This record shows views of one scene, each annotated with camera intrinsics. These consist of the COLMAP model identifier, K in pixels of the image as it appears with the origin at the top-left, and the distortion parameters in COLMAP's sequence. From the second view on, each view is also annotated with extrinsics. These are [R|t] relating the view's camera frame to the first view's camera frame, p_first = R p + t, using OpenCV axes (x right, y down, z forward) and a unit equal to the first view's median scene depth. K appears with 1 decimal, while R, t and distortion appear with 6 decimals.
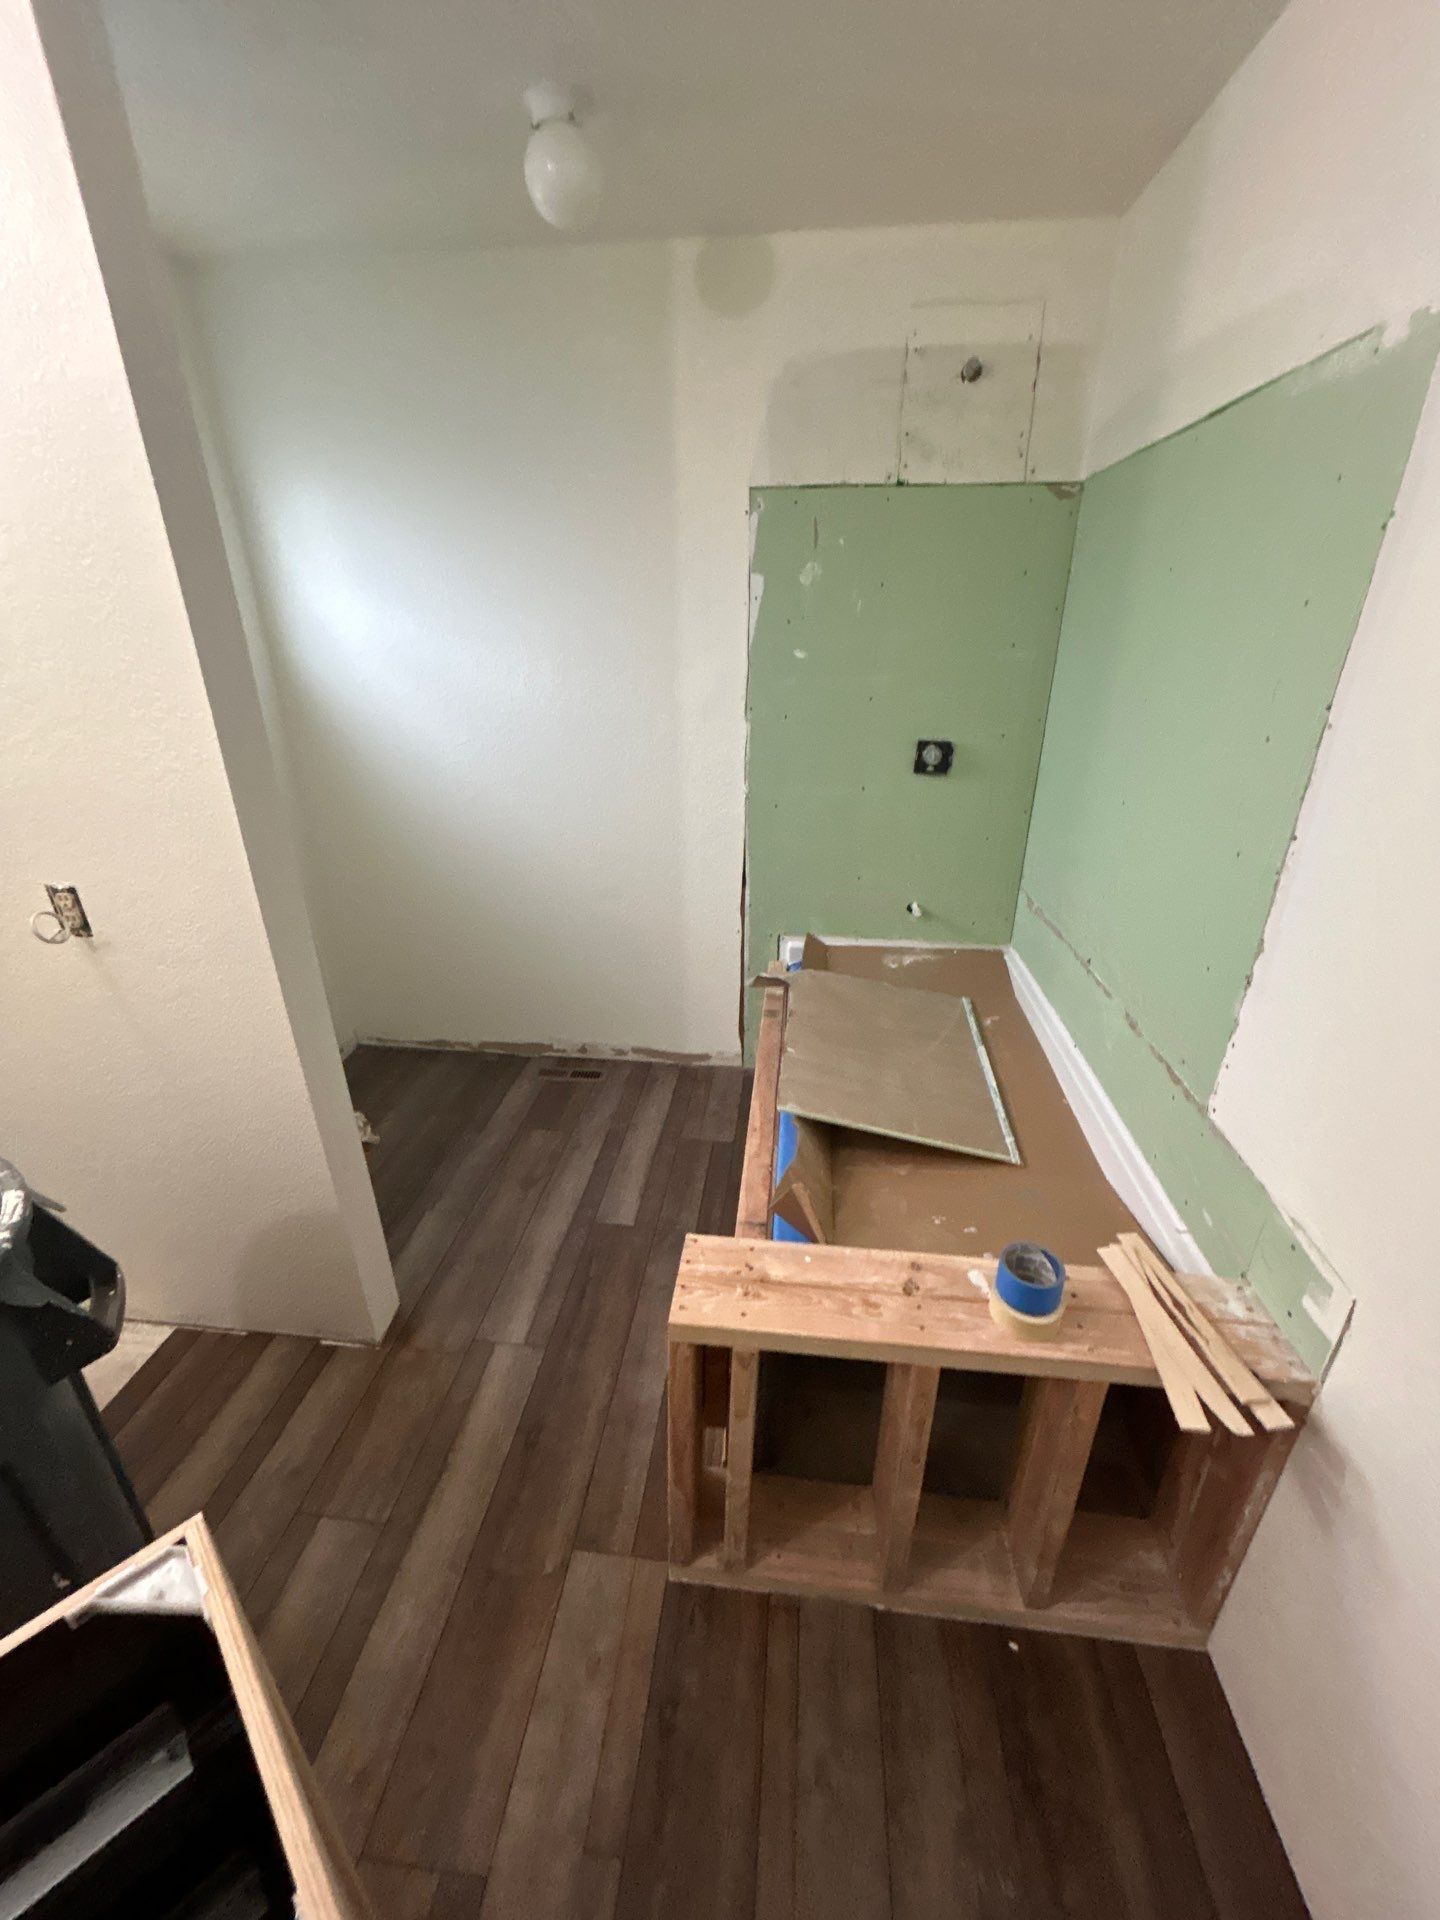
lens RADIAL K [[775.0, 0, 724.2], [0, 775.0, 958.3], [0, 0, 1]] dist [-0.003606, 0.002464]
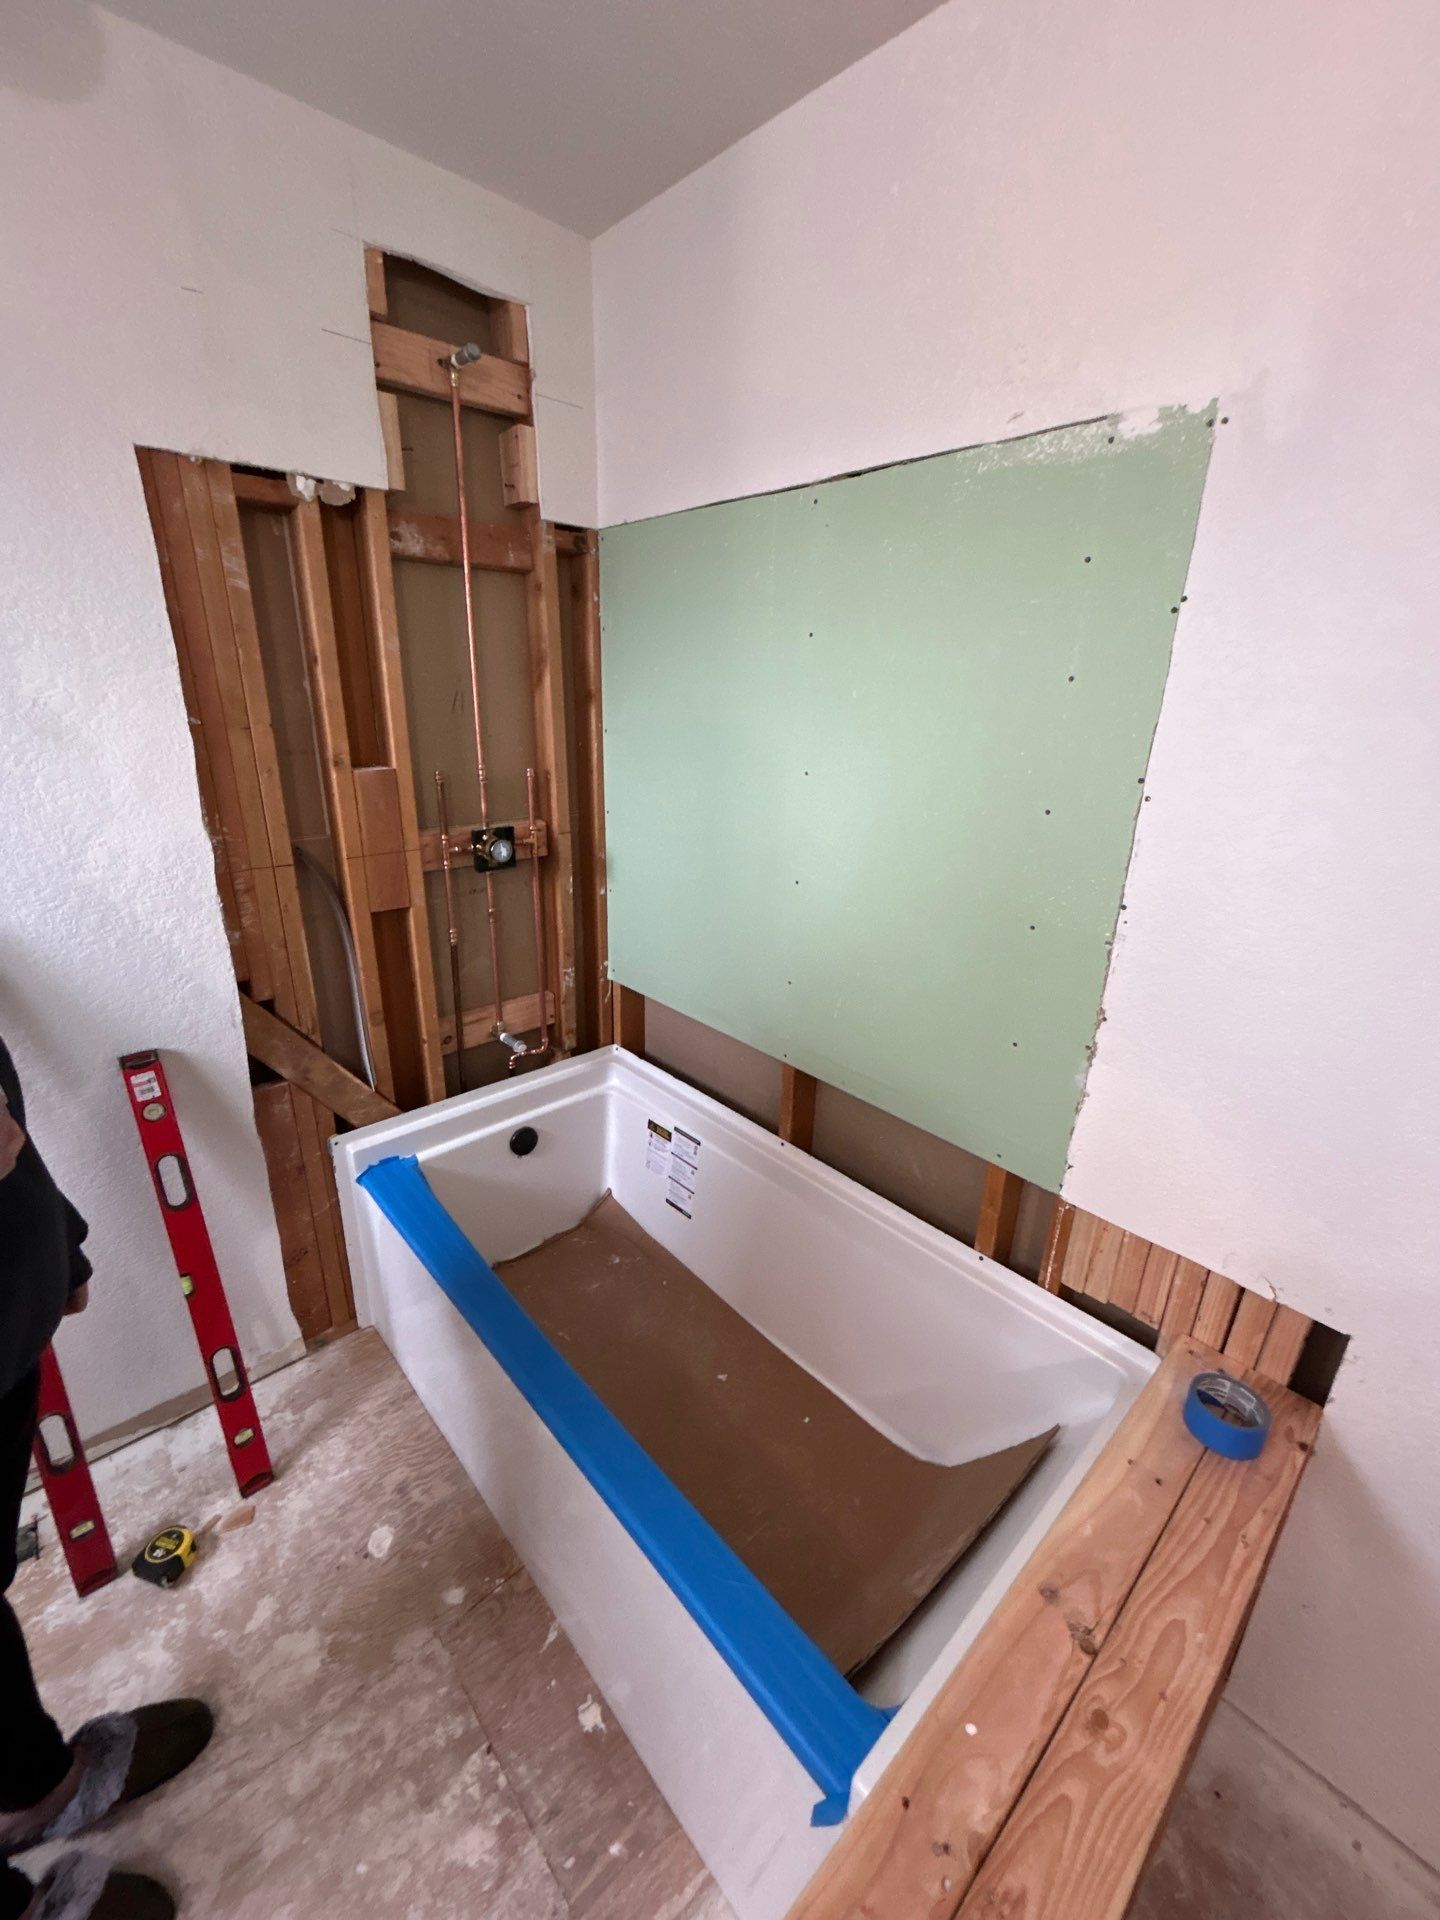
lens RADIAL K [[775.0, 0, 718.1], [0, 775.0, 958.9], [0, 0, 1]] dist [-0.003606, 0.002464]
pose [[0.655899, -0.230254, 0.718874, -0.273176], [0.277805, 0.959133, 0.053740, -0.232146], [-0.701870, 0.164459, 0.693060, 0.546184]]
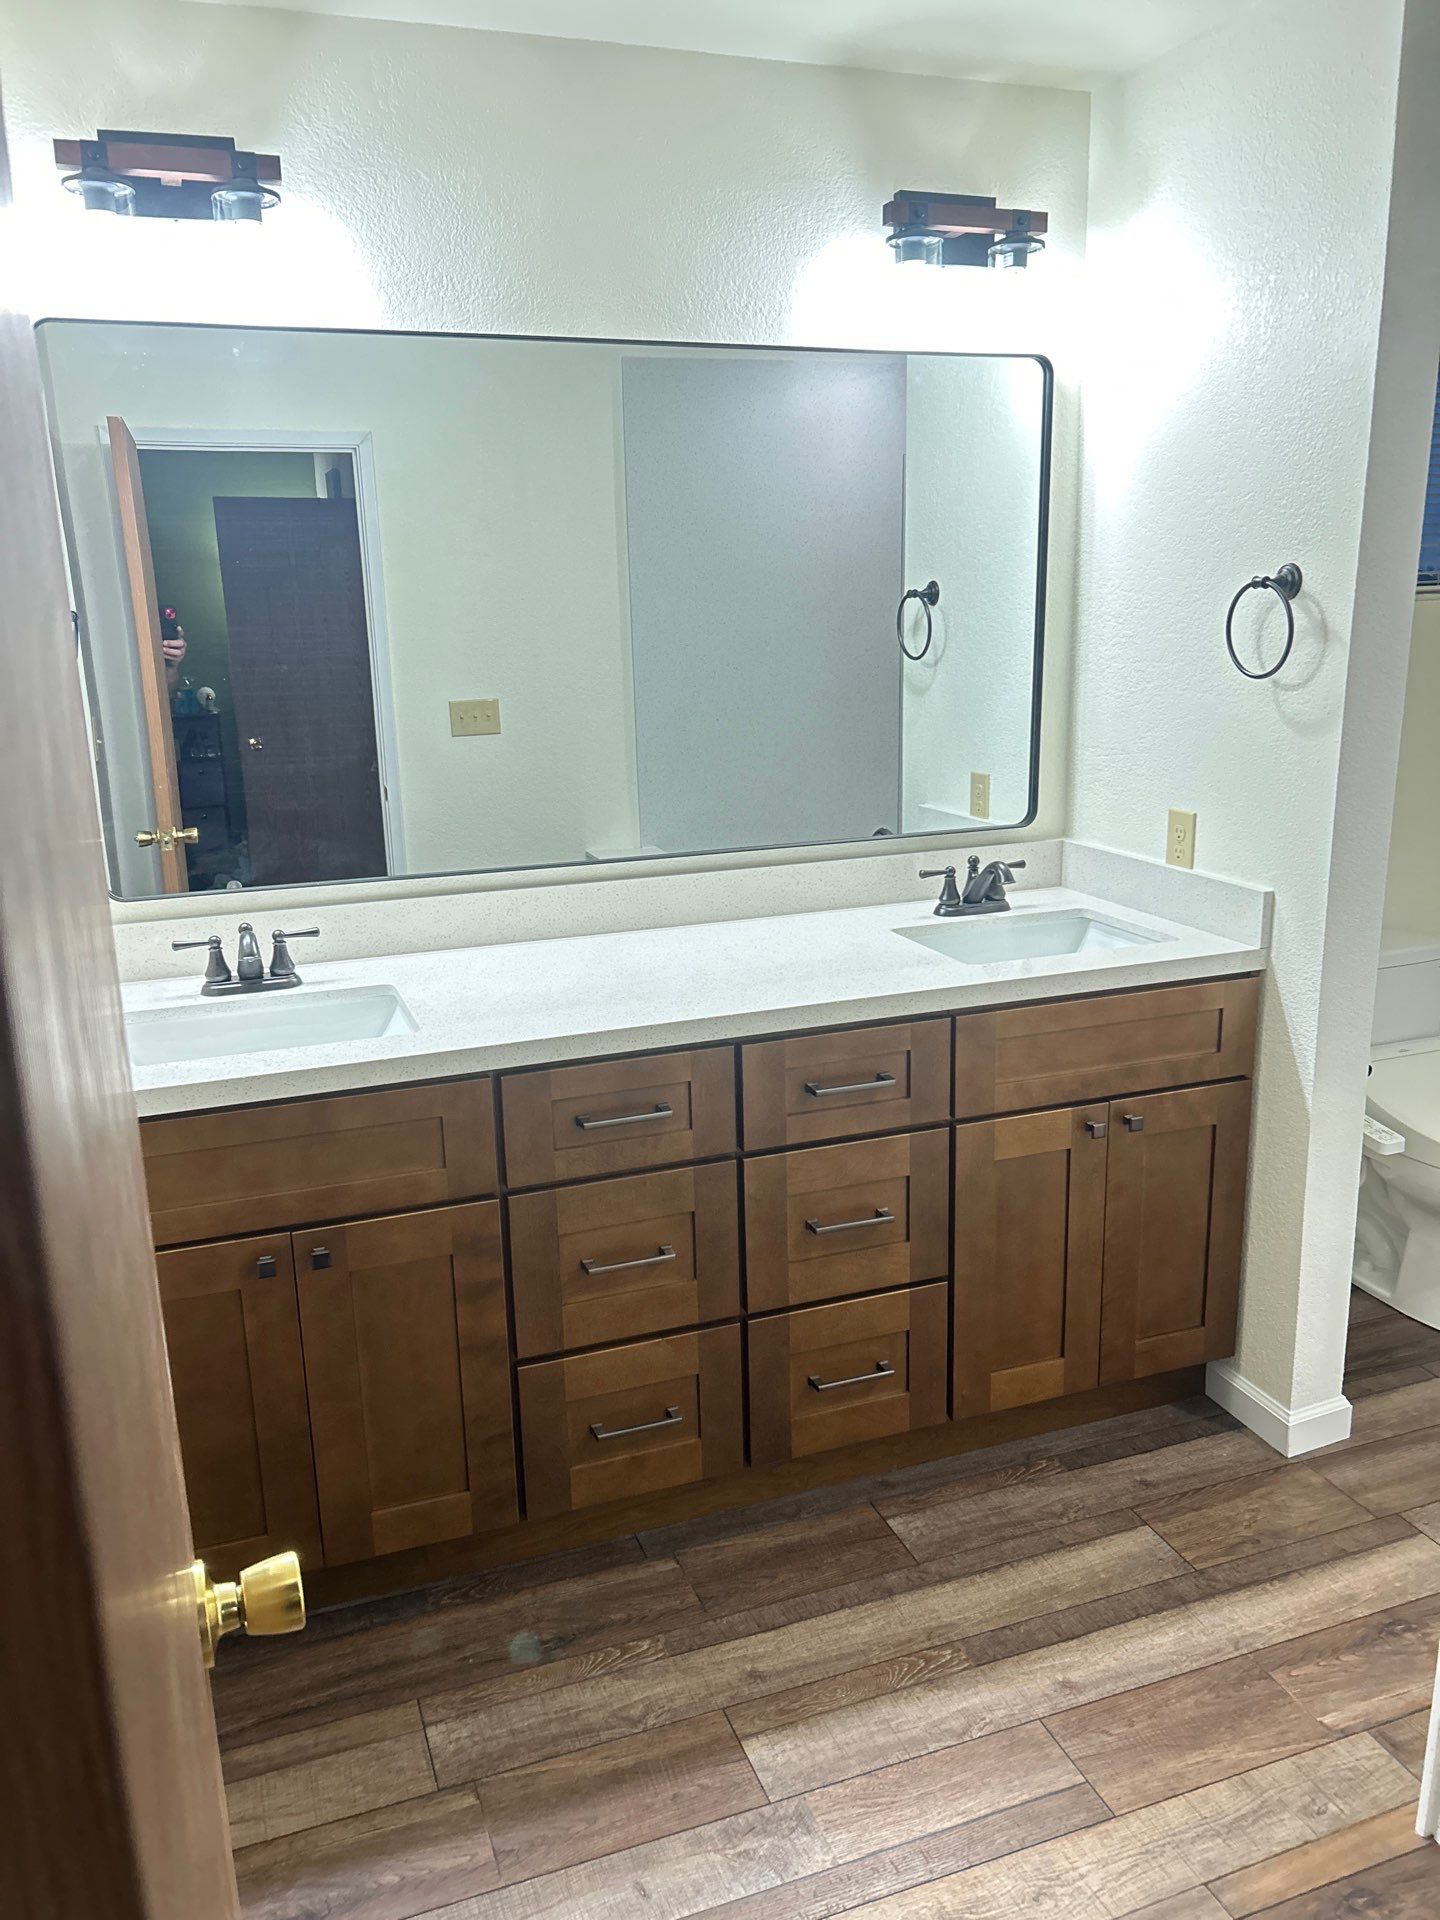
lens RADIAL K [[1446.7, 0, 700.6], [0, 1446.7, 974.8], [0, 0, 1]] dist [0.043533, -0.047402]
pose [[0.437812, 0.216672, -0.872567, 0.592448], [-0.337289, 0.939224, 0.063988, 0.194143], [0.833401, 0.266292, 0.484285, -0.419504]]
